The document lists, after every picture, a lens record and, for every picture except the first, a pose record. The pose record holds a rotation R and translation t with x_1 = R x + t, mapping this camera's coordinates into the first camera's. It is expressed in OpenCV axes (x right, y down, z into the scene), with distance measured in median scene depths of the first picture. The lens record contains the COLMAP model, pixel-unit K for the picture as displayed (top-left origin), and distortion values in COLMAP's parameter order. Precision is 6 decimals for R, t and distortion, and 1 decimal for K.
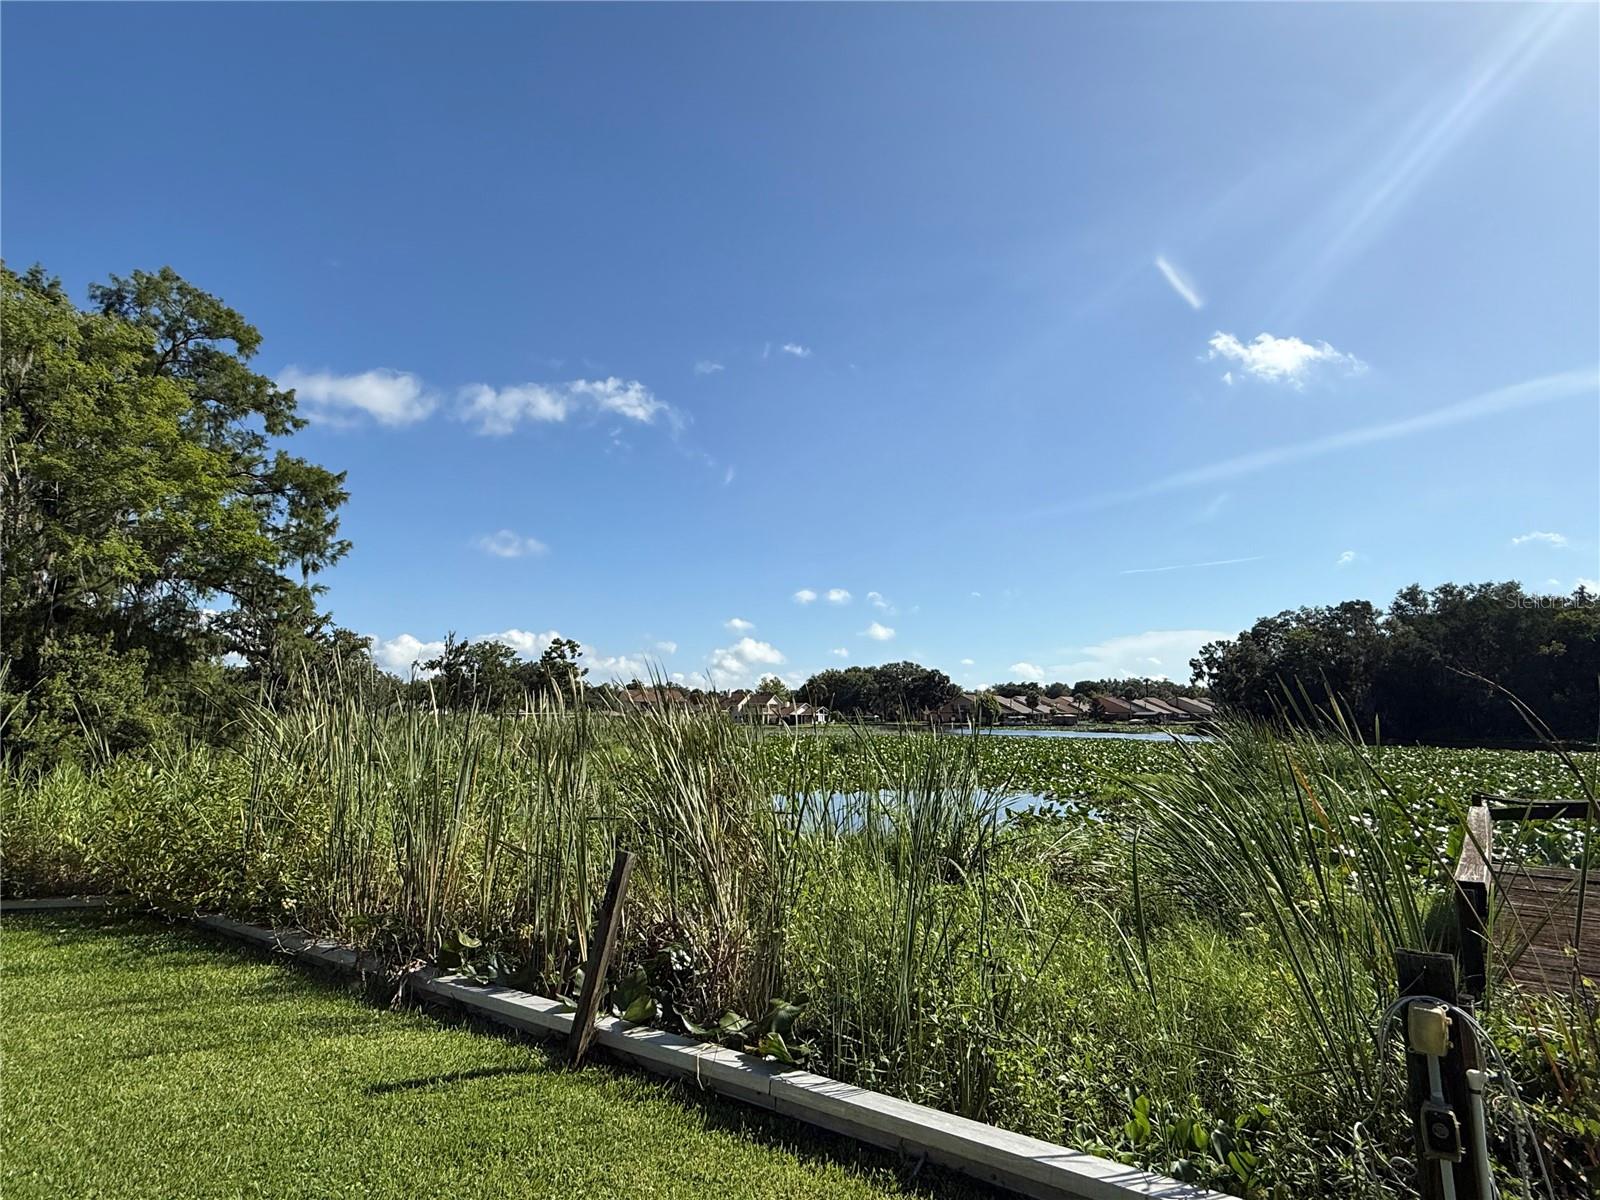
lens RADIAL K [[848.0, 0, 804.1], [0, 848.0, 595.1], [0, 0, 1]] dist [0.000703, 0.001310]
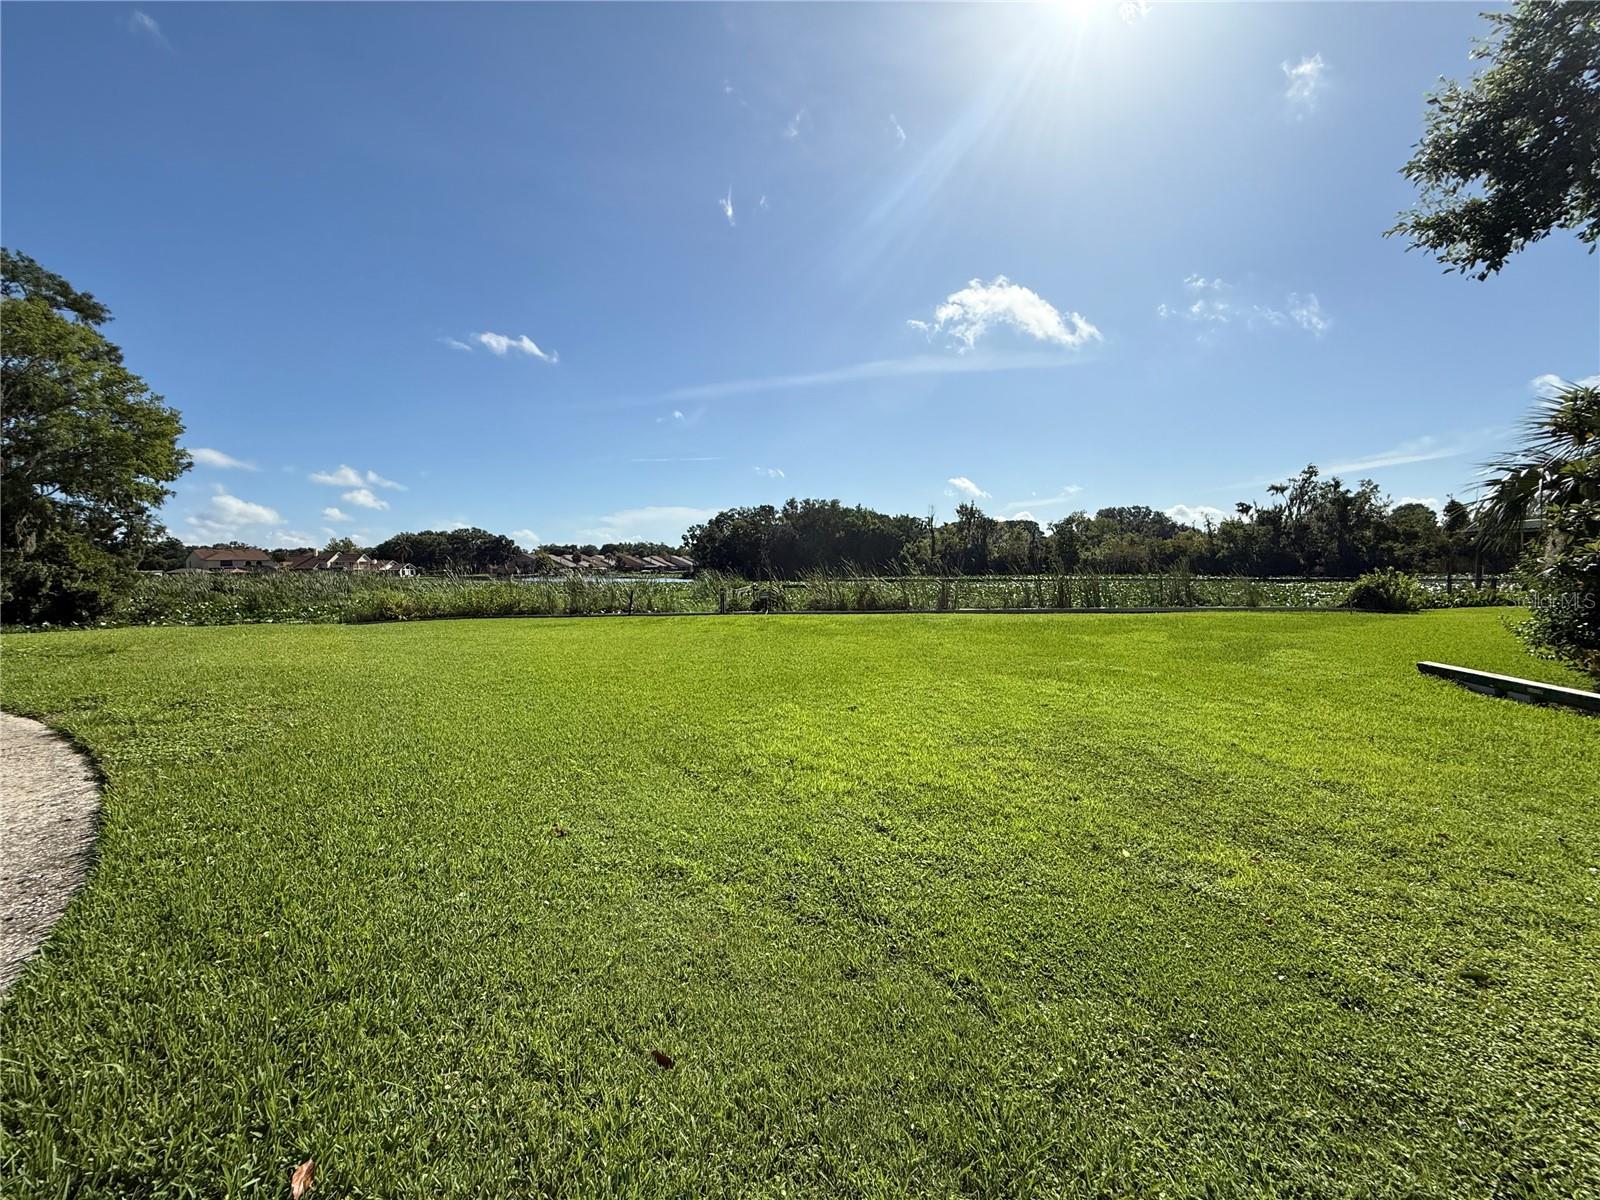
lens RADIAL K [[635.4, 0, 795.0], [0, 635.4, 600.5], [0, 0, 1]] dist [0.001378, 0.000017]
pose [[0.820016, -0.039665, 0.570965, -0.092682], [-0.070219, 0.983087, 0.169142, -0.026557], [-0.568017, -0.178792, 0.803362, -0.176678]]
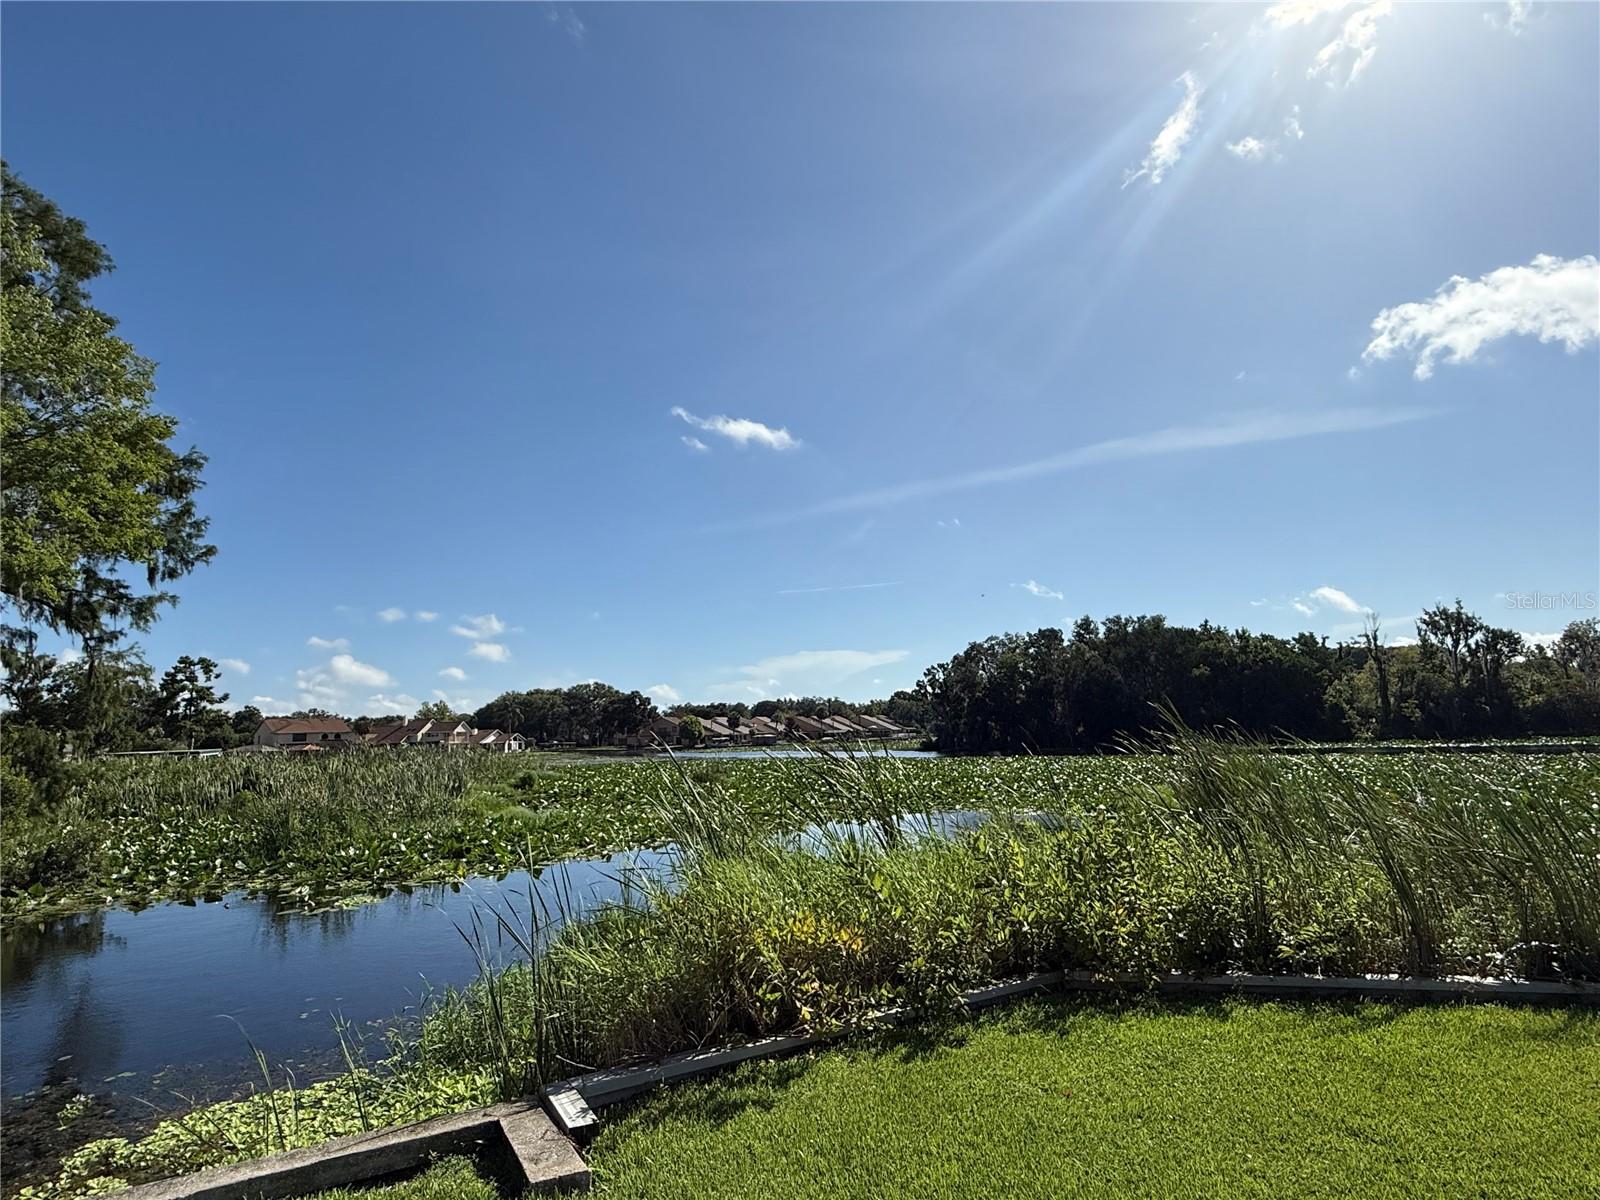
lens RADIAL K [[889.7, 0, 800.0], [0, 889.7, 600.0], [0, 0, 1]] dist [-0.001639, -0.001023]
pose [[0.928190, 0.029507, 0.370935, -0.101997], [-0.024625, 0.999537, -0.017893, -0.001943], [-0.371291, 0.007474, 0.928486, 0.012211]]
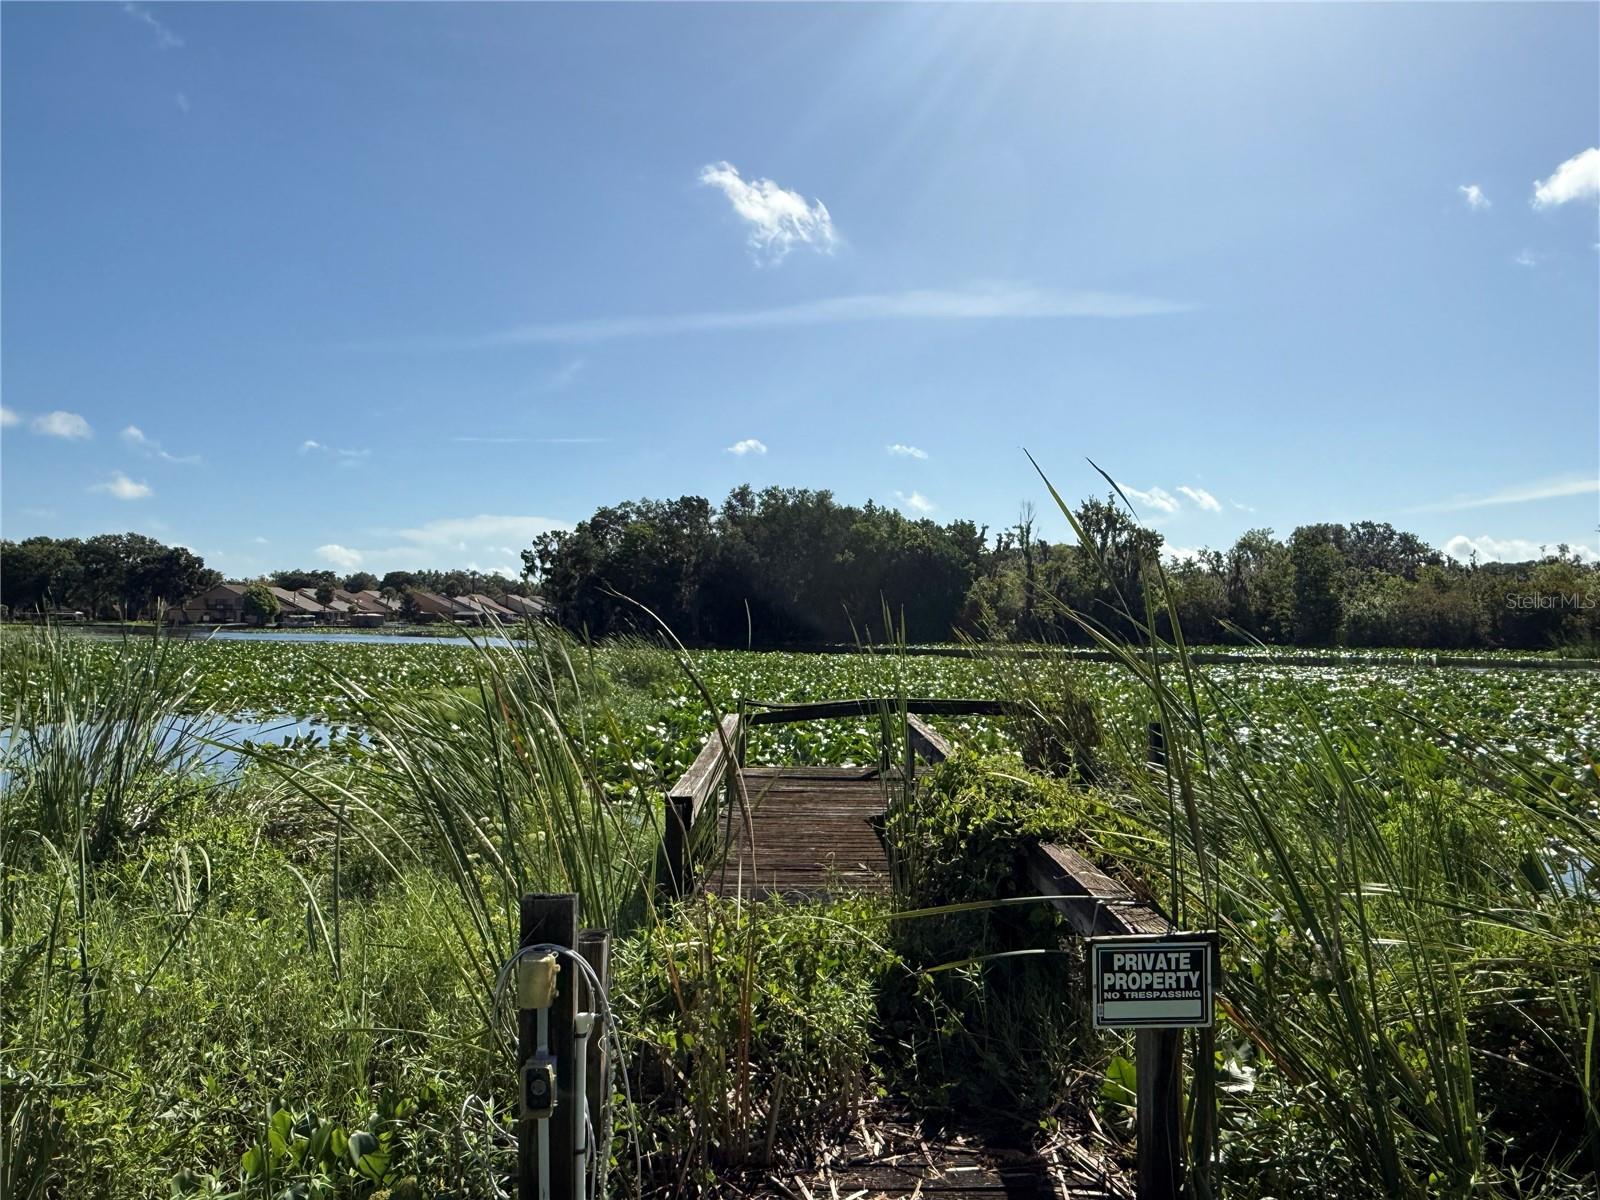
lens RADIAL K [[1071.5, 0, 791.0], [0, 1071.5, 599.2], [0, 0, 1]] dist [0.000727, 0.001619]
pose [[0.784243, 0.019986, 0.620132, 0.005466], [-0.097817, 0.990965, 0.091765, -0.000288], [-0.612695, -0.132626, 0.779112, 0.000432]]
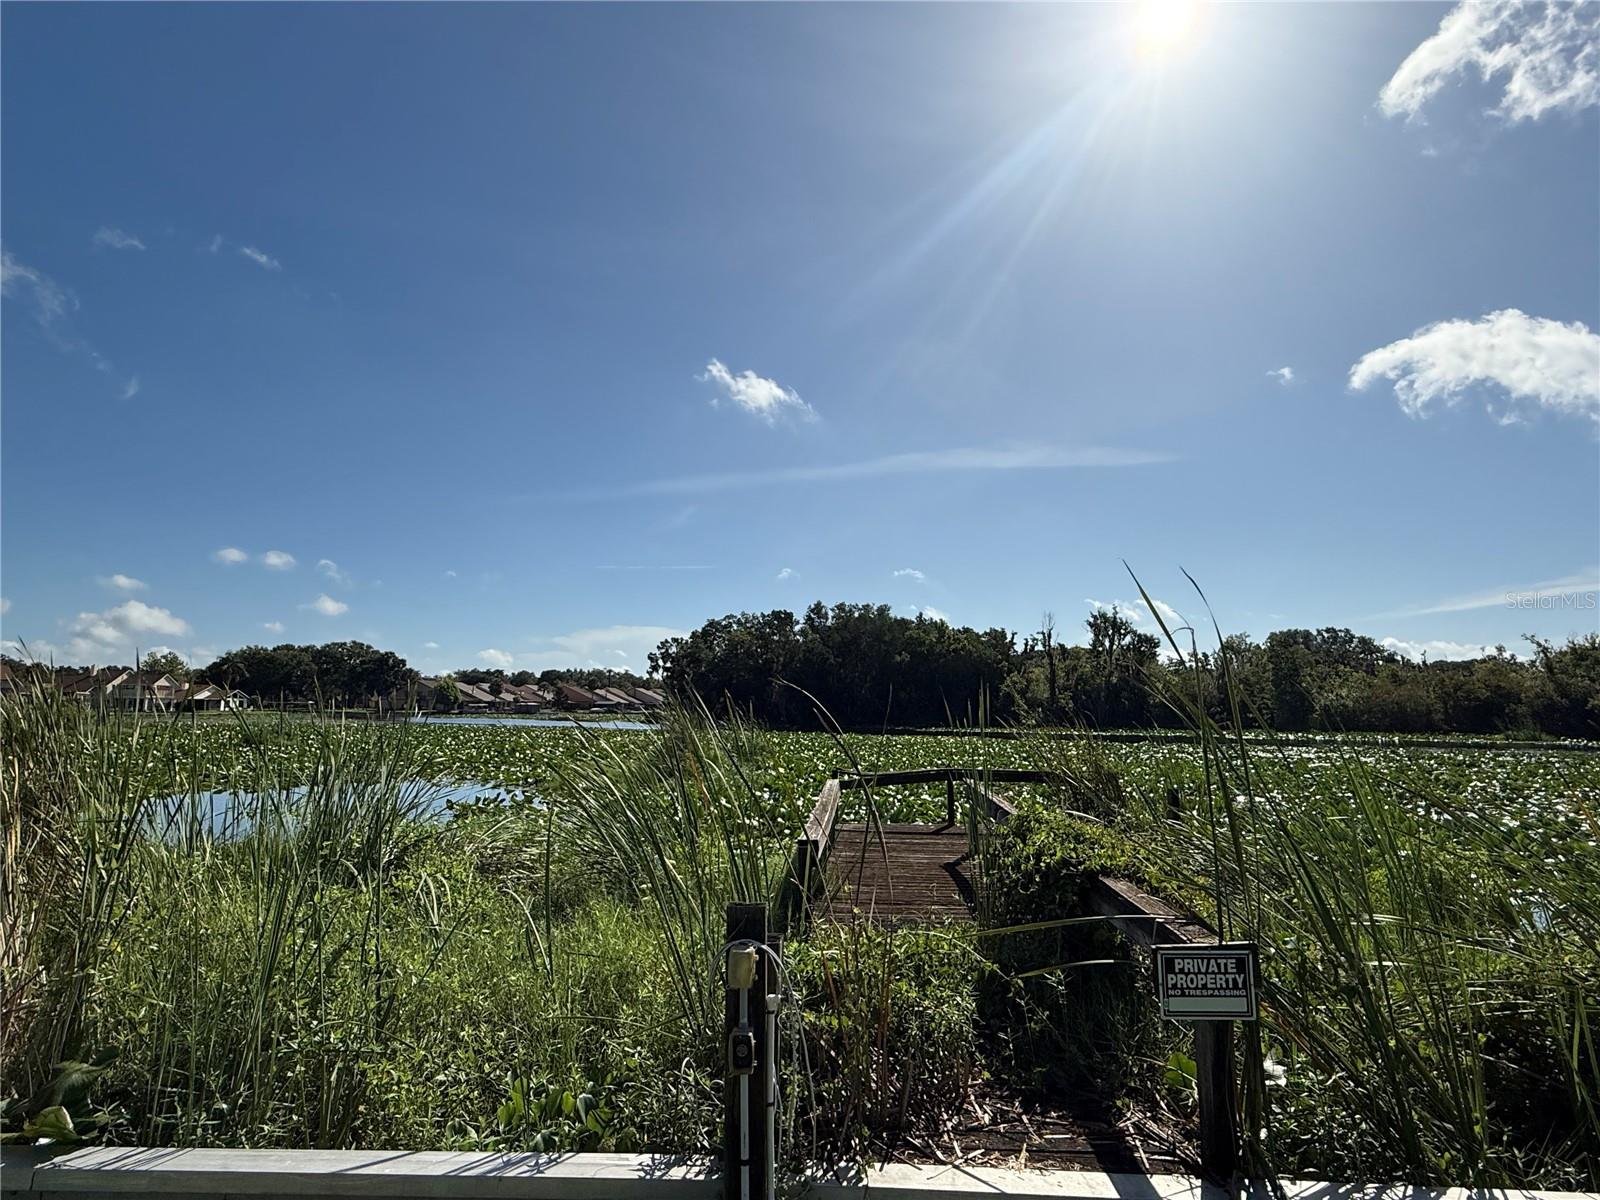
lens RADIAL K [[848.0, 0, 804.1], [0, 848.0, 595.1], [0, 0, 1]] dist [0.000703, 0.001310]
pose [[0.821363, 0.083924, 0.564198, 0.002040], [-0.091503, 0.995693, -0.014898, -0.000013], [-0.563019, -0.039389, 0.825505, -0.000296]]
